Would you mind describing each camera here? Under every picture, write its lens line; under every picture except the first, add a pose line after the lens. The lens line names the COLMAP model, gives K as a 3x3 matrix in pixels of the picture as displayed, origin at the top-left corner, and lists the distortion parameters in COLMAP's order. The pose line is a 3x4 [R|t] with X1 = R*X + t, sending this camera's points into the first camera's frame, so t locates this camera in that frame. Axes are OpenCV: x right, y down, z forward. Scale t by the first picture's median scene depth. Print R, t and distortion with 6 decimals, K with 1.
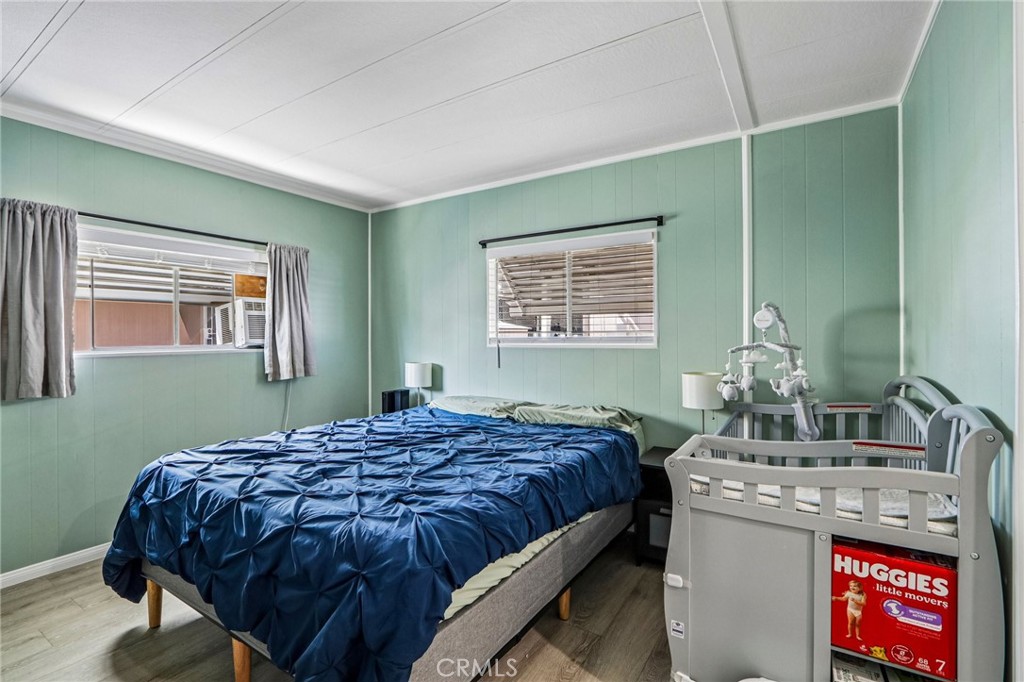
lens RADIAL K [[476.7, 0, 490.3], [0, 476.7, 337.1], [0, 0, 1]] dist [-0.013930, 0.001032]
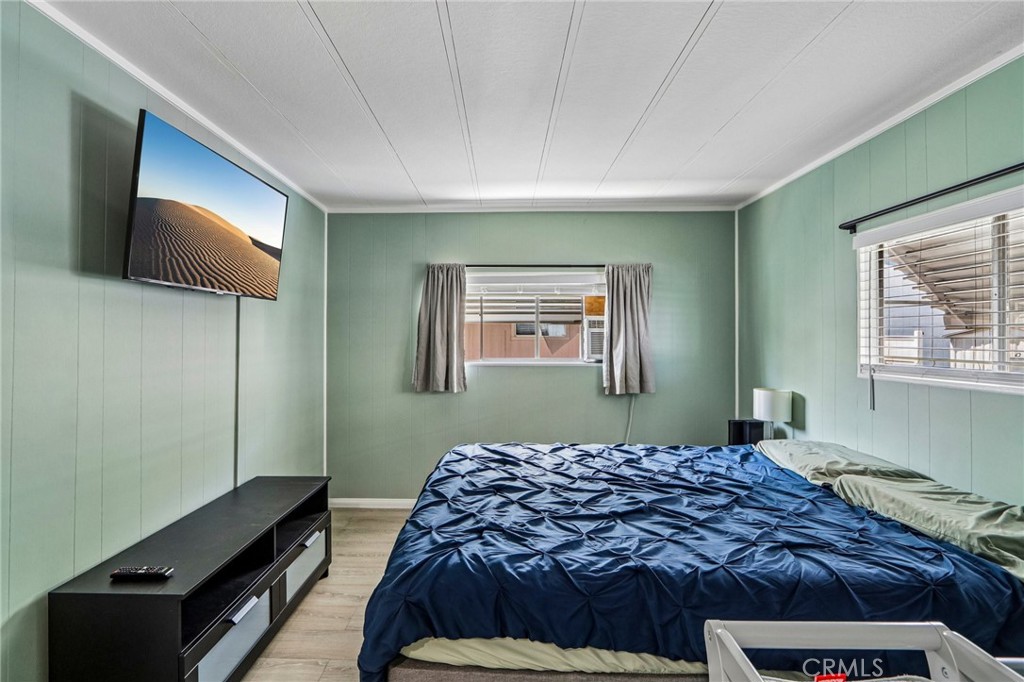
lens RADIAL K [[484.8, 0, 495.5], [0, 484.8, 329.8], [0, 0, 1]] dist [-0.013138, 0.000435]
pose [[0.538472, -0.006560, -0.842618, 0.316478], [-0.007965, 0.999885, -0.012875, -0.035819], [0.842606, 0.013644, 0.538358, 0.206350]]
